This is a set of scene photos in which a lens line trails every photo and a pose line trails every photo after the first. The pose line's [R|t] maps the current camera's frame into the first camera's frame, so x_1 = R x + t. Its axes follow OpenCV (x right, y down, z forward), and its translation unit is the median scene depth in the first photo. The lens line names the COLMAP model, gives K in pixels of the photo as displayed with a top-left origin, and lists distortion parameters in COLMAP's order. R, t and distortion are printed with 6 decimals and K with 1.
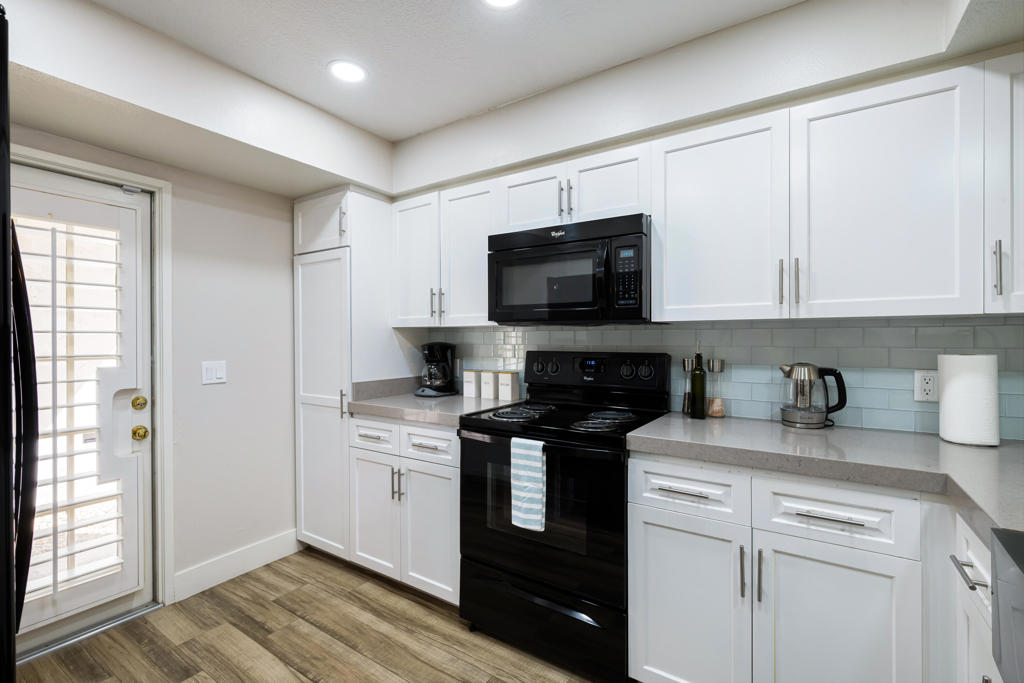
lens RADIAL K [[459.3, 0, 512.0], [0, 459.3, 341.5], [0, 0, 1]] dist [-0.000537, 0.000184]
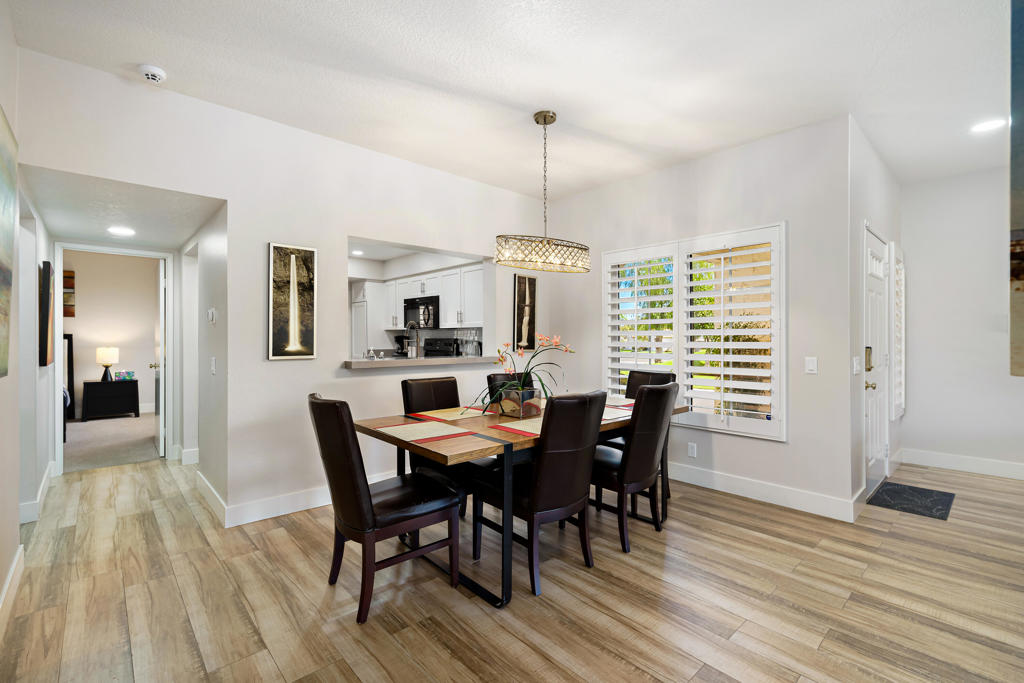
lens RADIAL K [[459.3, 0, 512.0], [0, 459.3, 341.5], [0, 0, 1]] dist [-0.000537, 0.000184]
pose [[0.970972, 0.006793, -0.239095, 1.189827], [-0.006656, 0.999977, 0.001382, 0.029407], [0.239099, 0.000250, 0.970995, -1.524244]]
